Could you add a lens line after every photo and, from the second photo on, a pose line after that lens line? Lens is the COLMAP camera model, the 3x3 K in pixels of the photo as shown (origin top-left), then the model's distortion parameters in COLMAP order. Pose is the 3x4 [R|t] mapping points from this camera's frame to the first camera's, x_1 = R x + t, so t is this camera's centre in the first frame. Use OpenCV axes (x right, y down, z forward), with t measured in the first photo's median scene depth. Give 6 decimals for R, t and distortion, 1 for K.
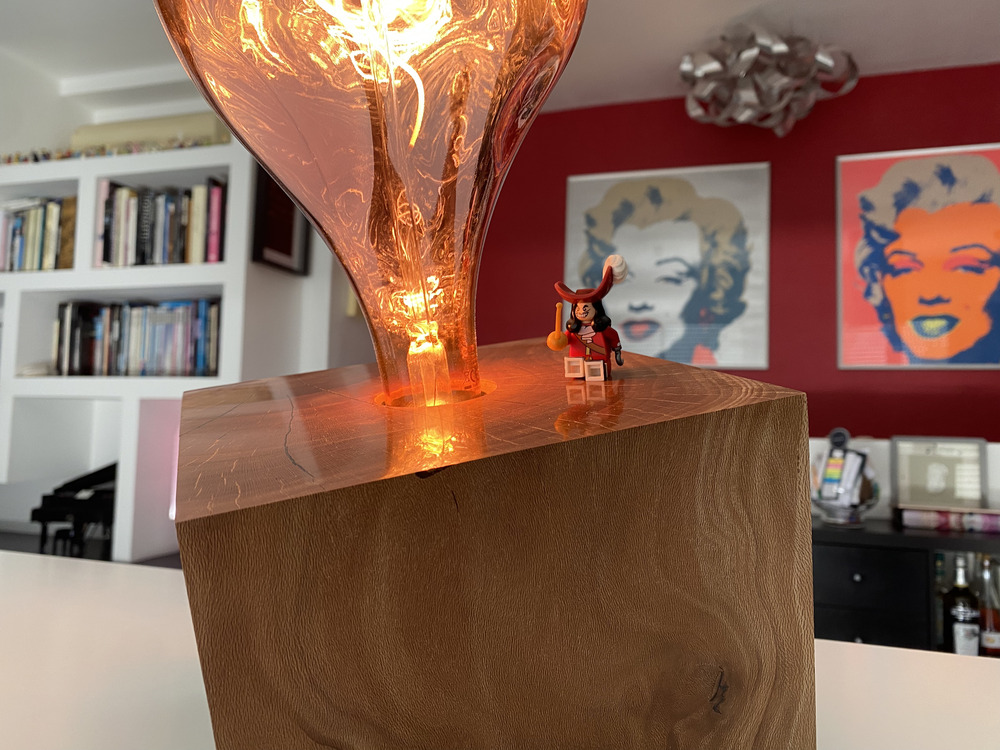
lens RADIAL K [[768.0, 0, 495.1], [0, 768.0, 364.9], [0, 0, 1]] dist [-0.004230, -0.006896]
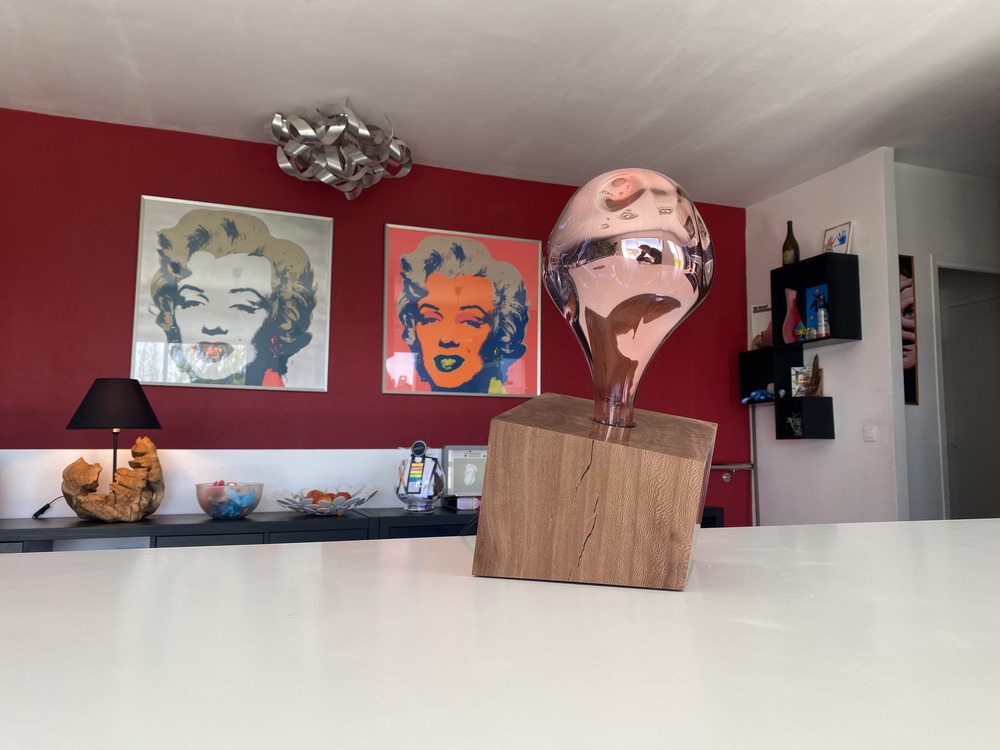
lens RADIAL K [[748.3, 0, 497.5], [0, 748.3, 377.6], [0, 0, 1]] dist [0.169960, -0.415945]
pose [[0.774742, 0.036625, 0.631216, -0.198791], [-0.033477, 0.999297, -0.016893, -0.006833], [-0.631391, -0.008043, 0.775423, -0.076358]]
